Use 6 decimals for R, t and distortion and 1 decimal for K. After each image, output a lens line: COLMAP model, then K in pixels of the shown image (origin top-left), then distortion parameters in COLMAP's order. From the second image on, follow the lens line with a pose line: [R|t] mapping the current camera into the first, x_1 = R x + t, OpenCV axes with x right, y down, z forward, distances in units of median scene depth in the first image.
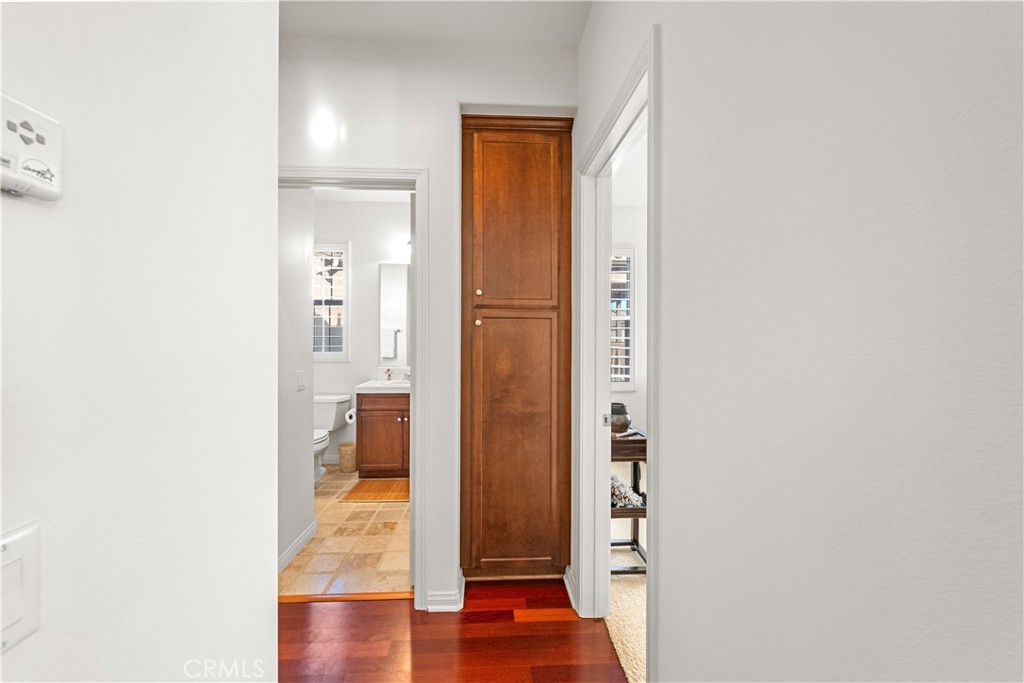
lens RADIAL K [[401.5, 0, 510.1], [0, 401.5, 339.9], [0, 0, 1]] dist [0.000182, -0.000071]
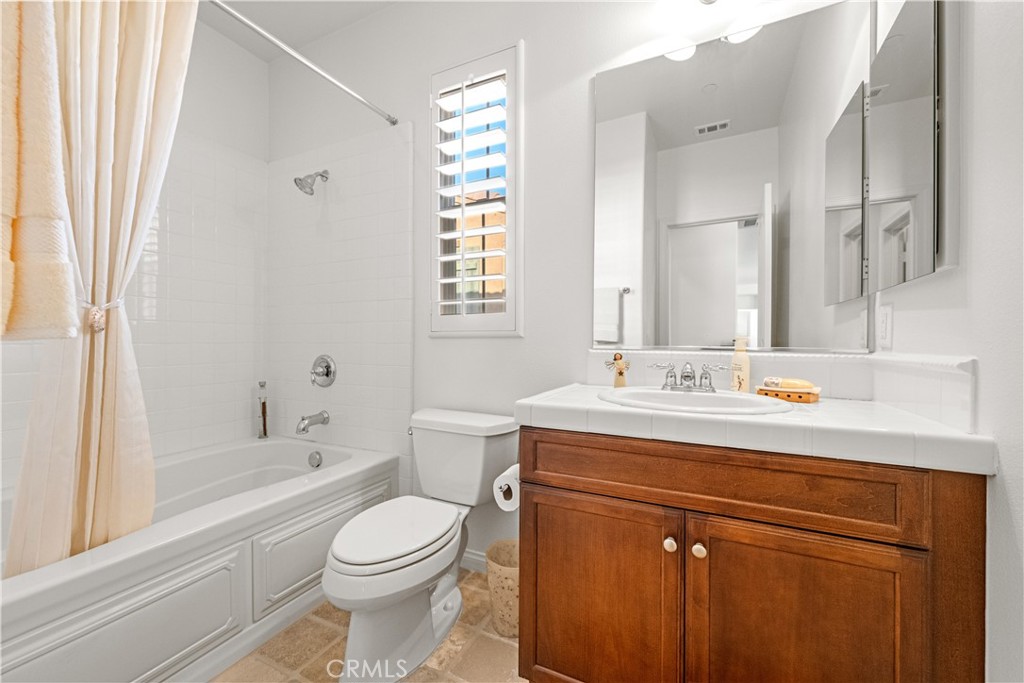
lens RADIAL K [[401.5, 0, 510.1], [0, 401.5, 339.9], [0, 0, 1]] dist [0.000182, -0.000071]
pose [[0.872875, -0.003873, -0.487929, -0.216984], [-0.002609, 0.999917, -0.012604, 0.065947], [0.487938, 0.012274, 0.872792, 0.659831]]
